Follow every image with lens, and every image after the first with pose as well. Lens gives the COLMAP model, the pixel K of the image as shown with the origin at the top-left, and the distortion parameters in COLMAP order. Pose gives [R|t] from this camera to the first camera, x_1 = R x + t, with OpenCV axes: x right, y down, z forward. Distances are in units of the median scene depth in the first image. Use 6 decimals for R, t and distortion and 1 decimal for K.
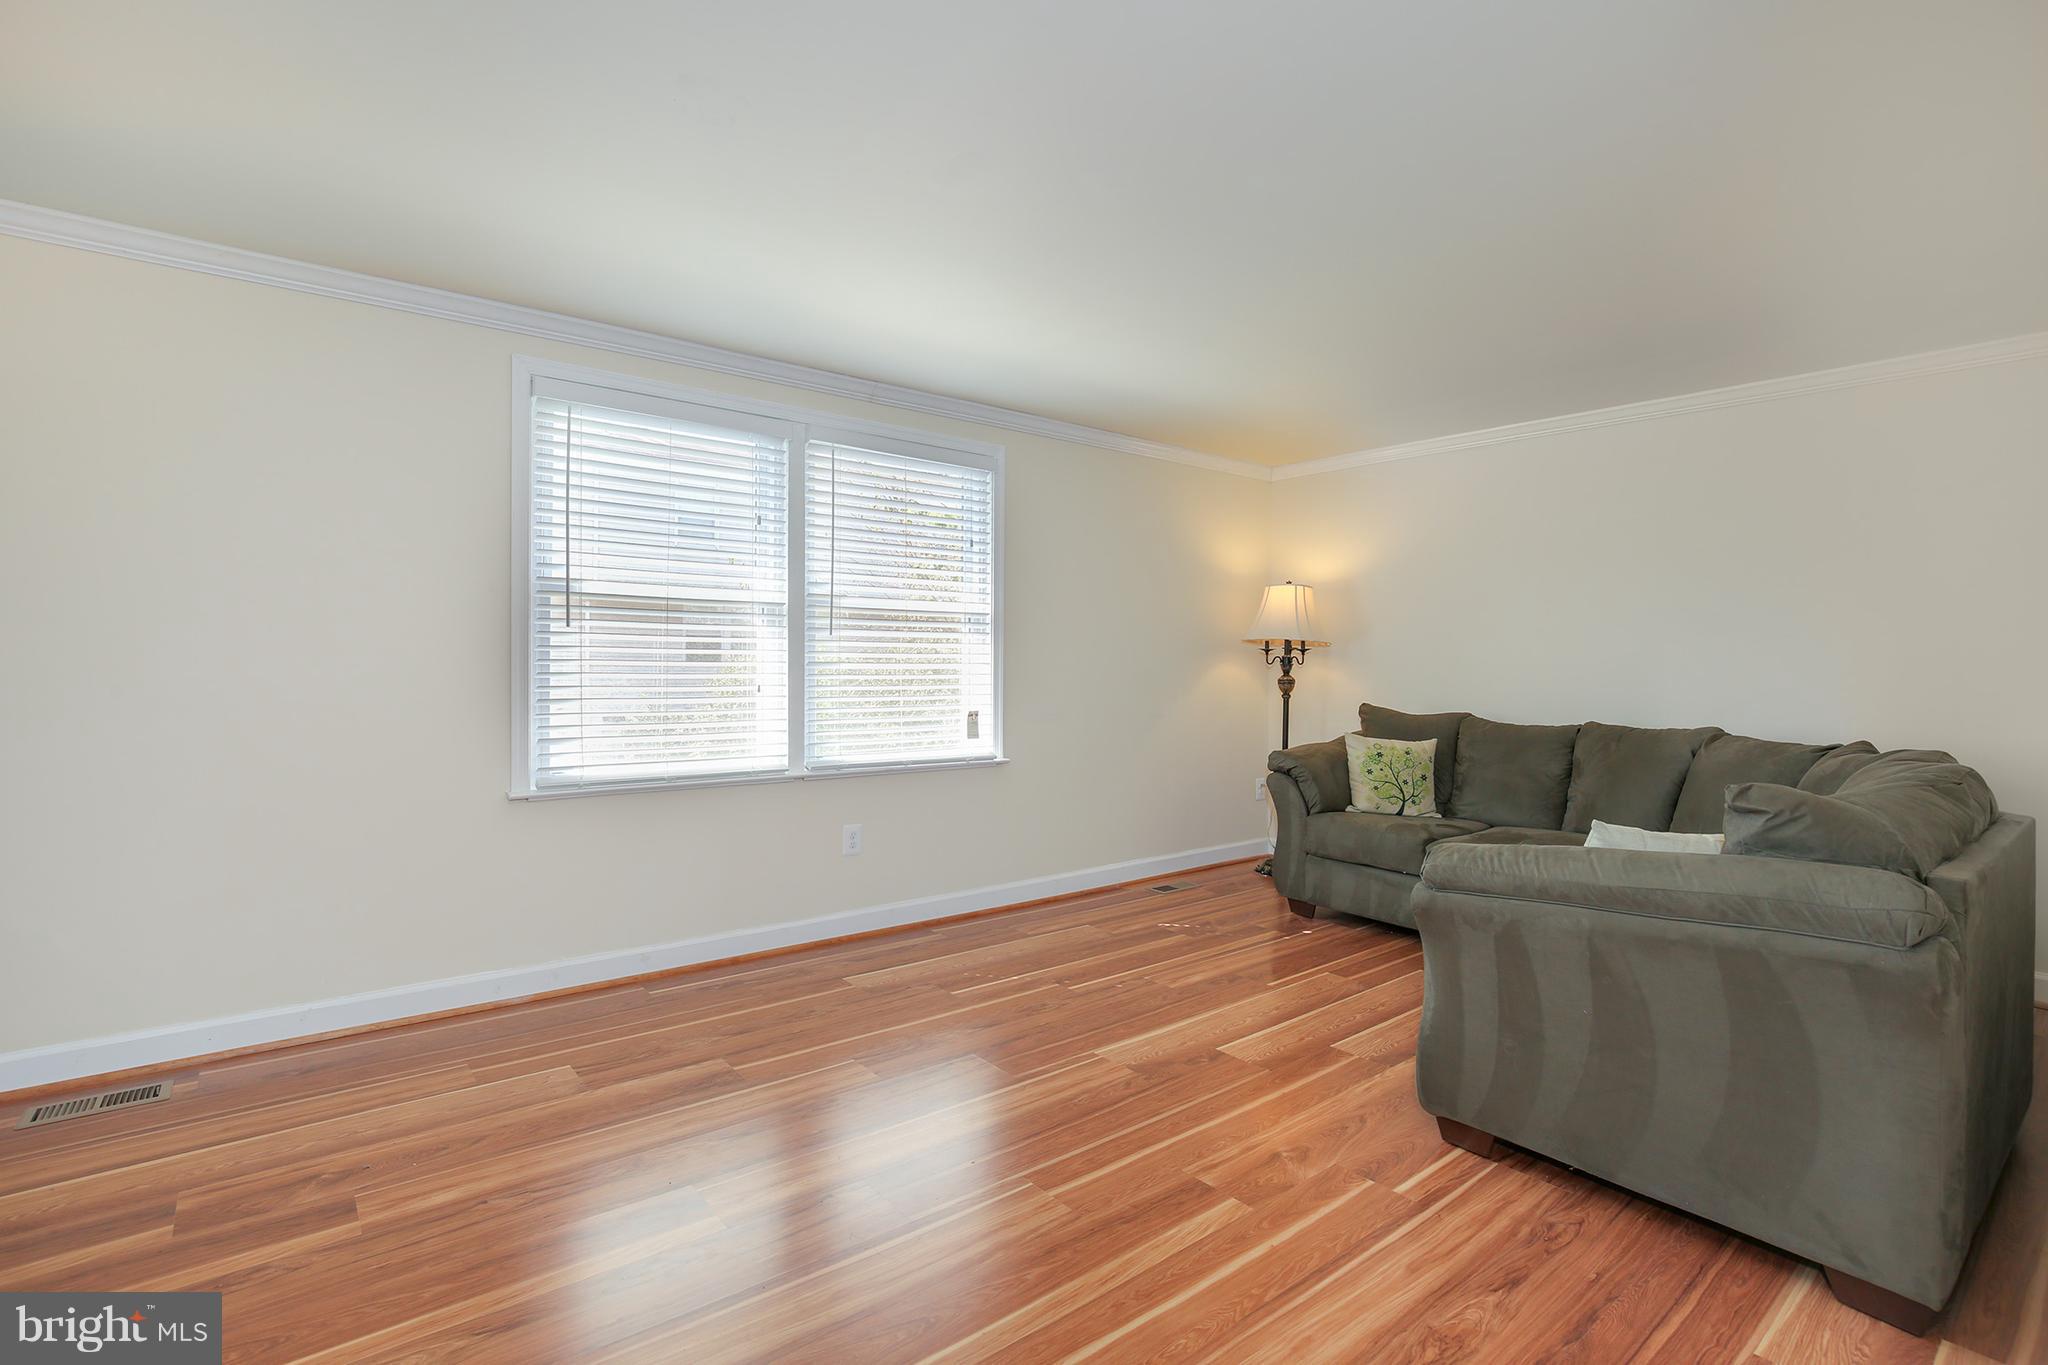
lens RADIAL K [[948.5, 0, 1031.8], [0, 948.5, 689.6], [0, 0, 1]] dist [-0.035812, 0.005751]
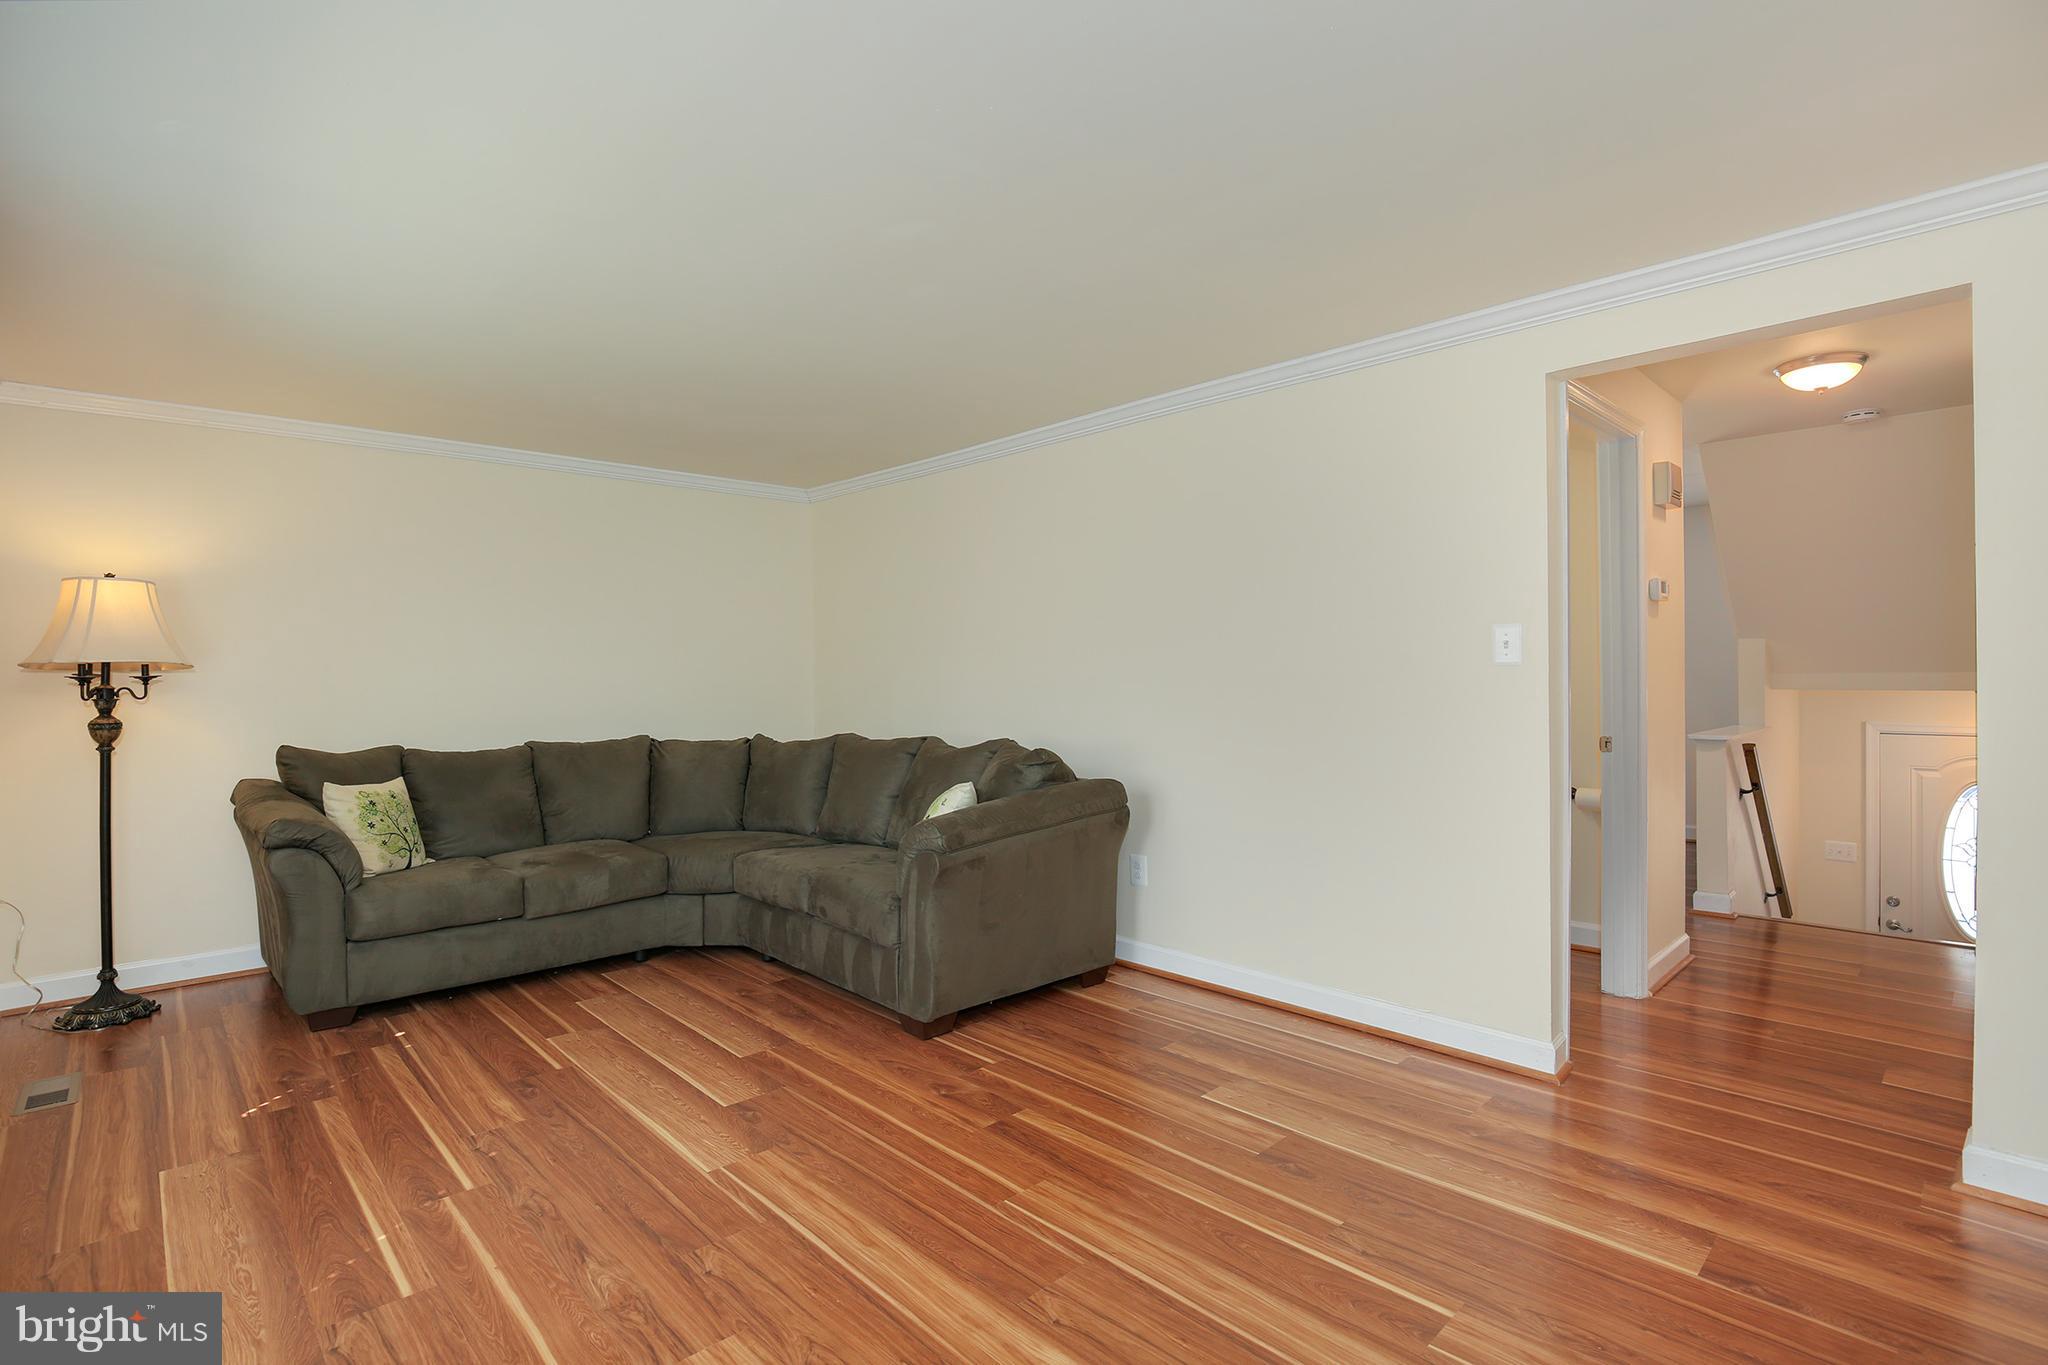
lens RADIAL K [[948.5, 0, 994.8], [0, 948.5, 689.6], [0, 0, 1]] dist [-0.035812, 0.005751]
pose [[-0.062206, -0.022297, 0.997814, -0.585668], [0.036833, 0.999018, 0.024620, -0.038109], [-0.997383, 0.038284, -0.061324, 0.602808]]
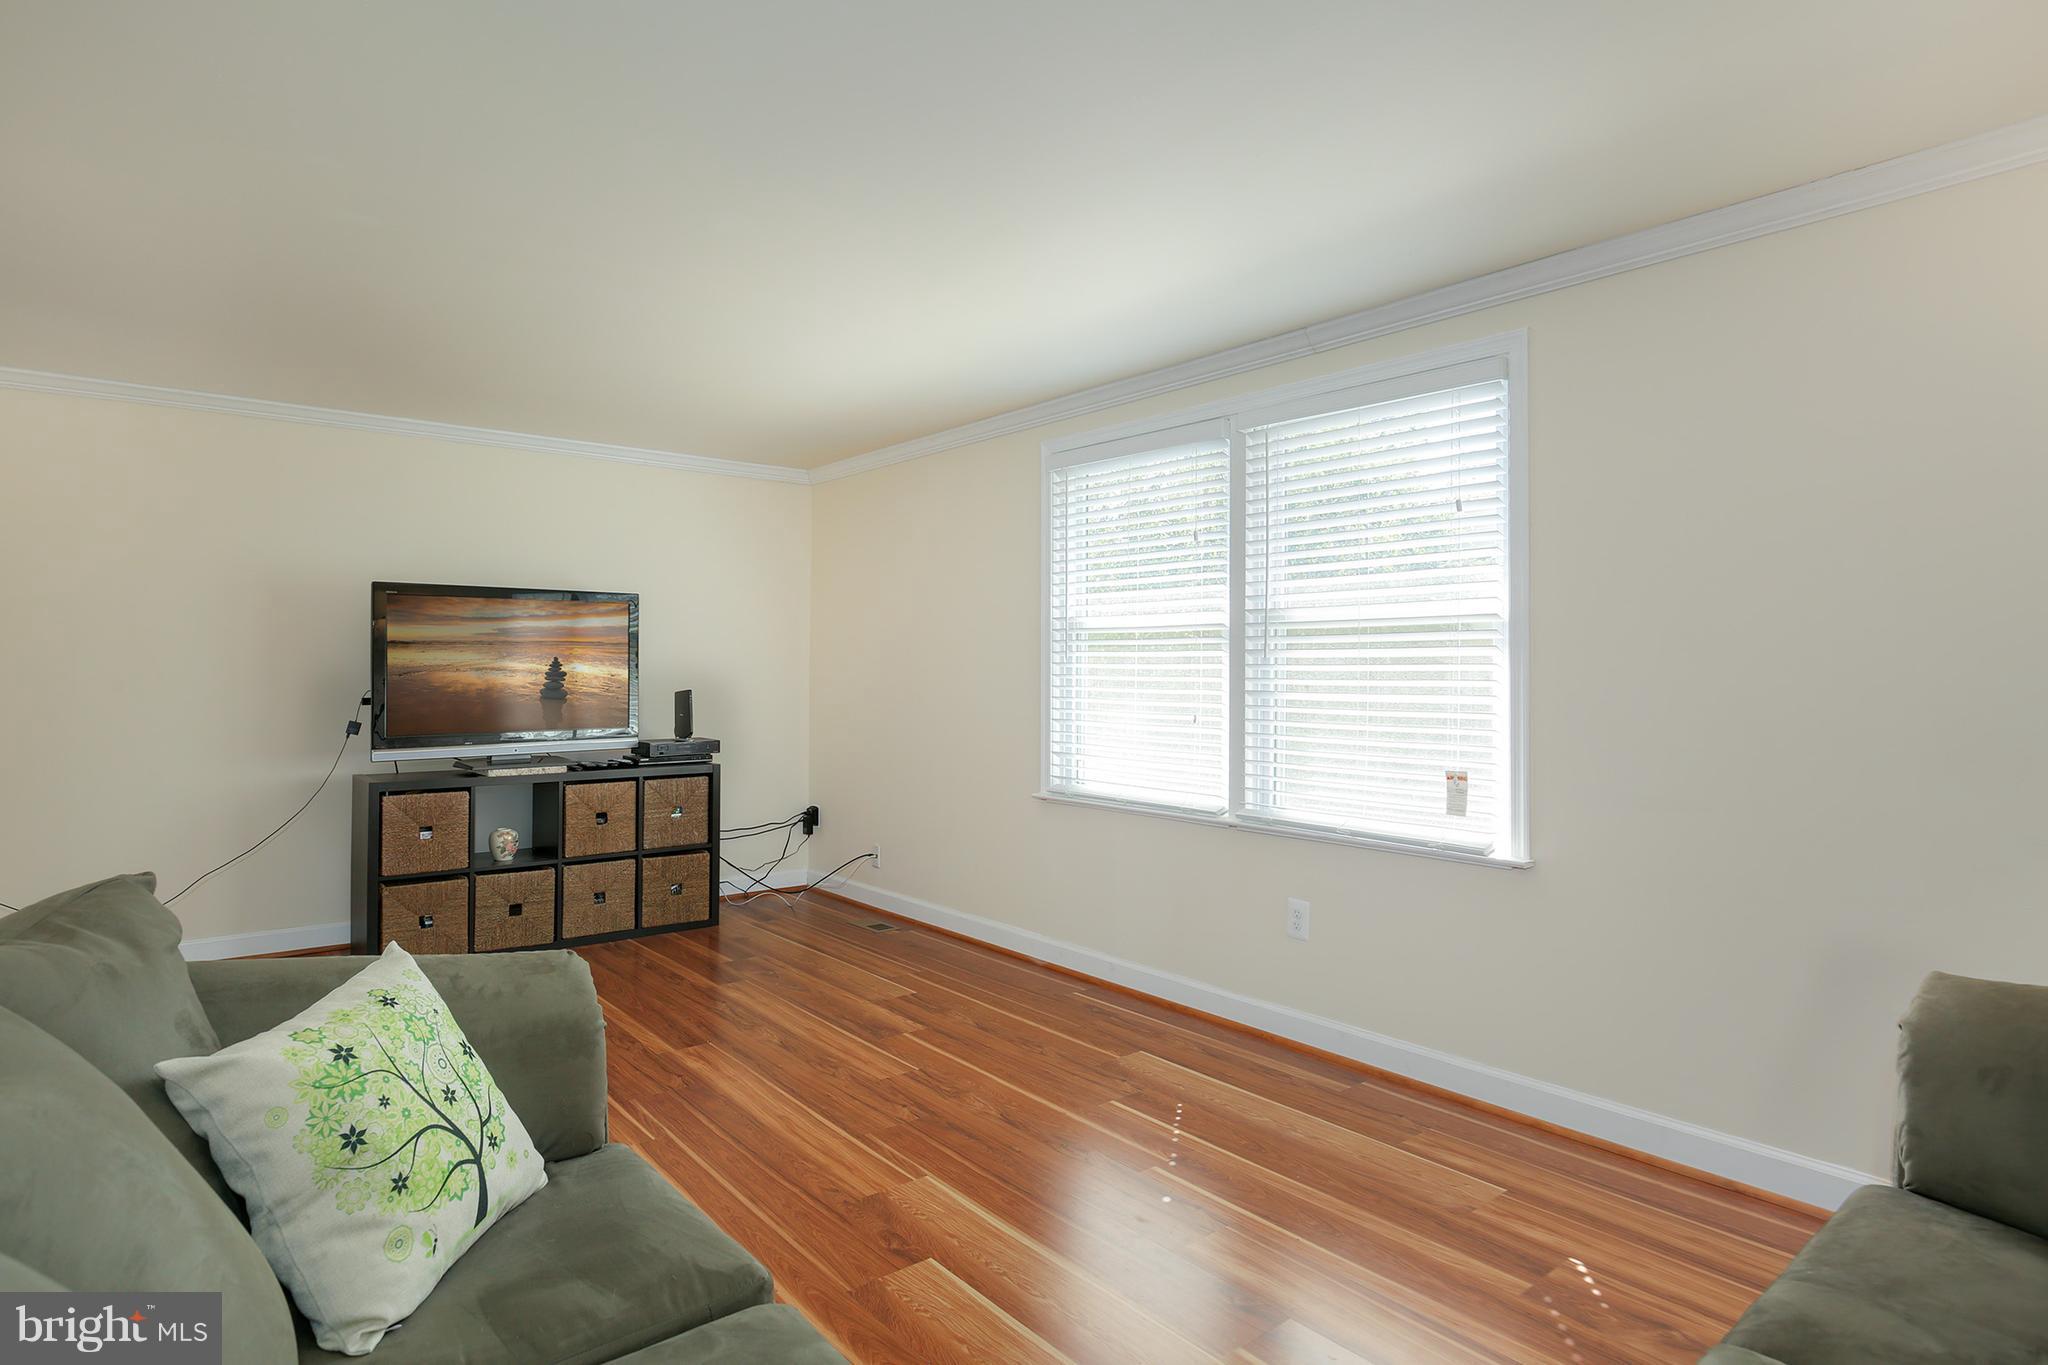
lens RADIAL K [[1121.3, 0, 1018.2], [0, 1121.3, 664.5], [0, 0, 1]] dist [-0.027364, 0.007154]
pose [[-0.005642, -0.012560, -0.999905, 0.789484], [-0.035471, 0.999294, -0.012352, -0.033730], [0.999355, 0.035398, -0.006084, 0.822400]]
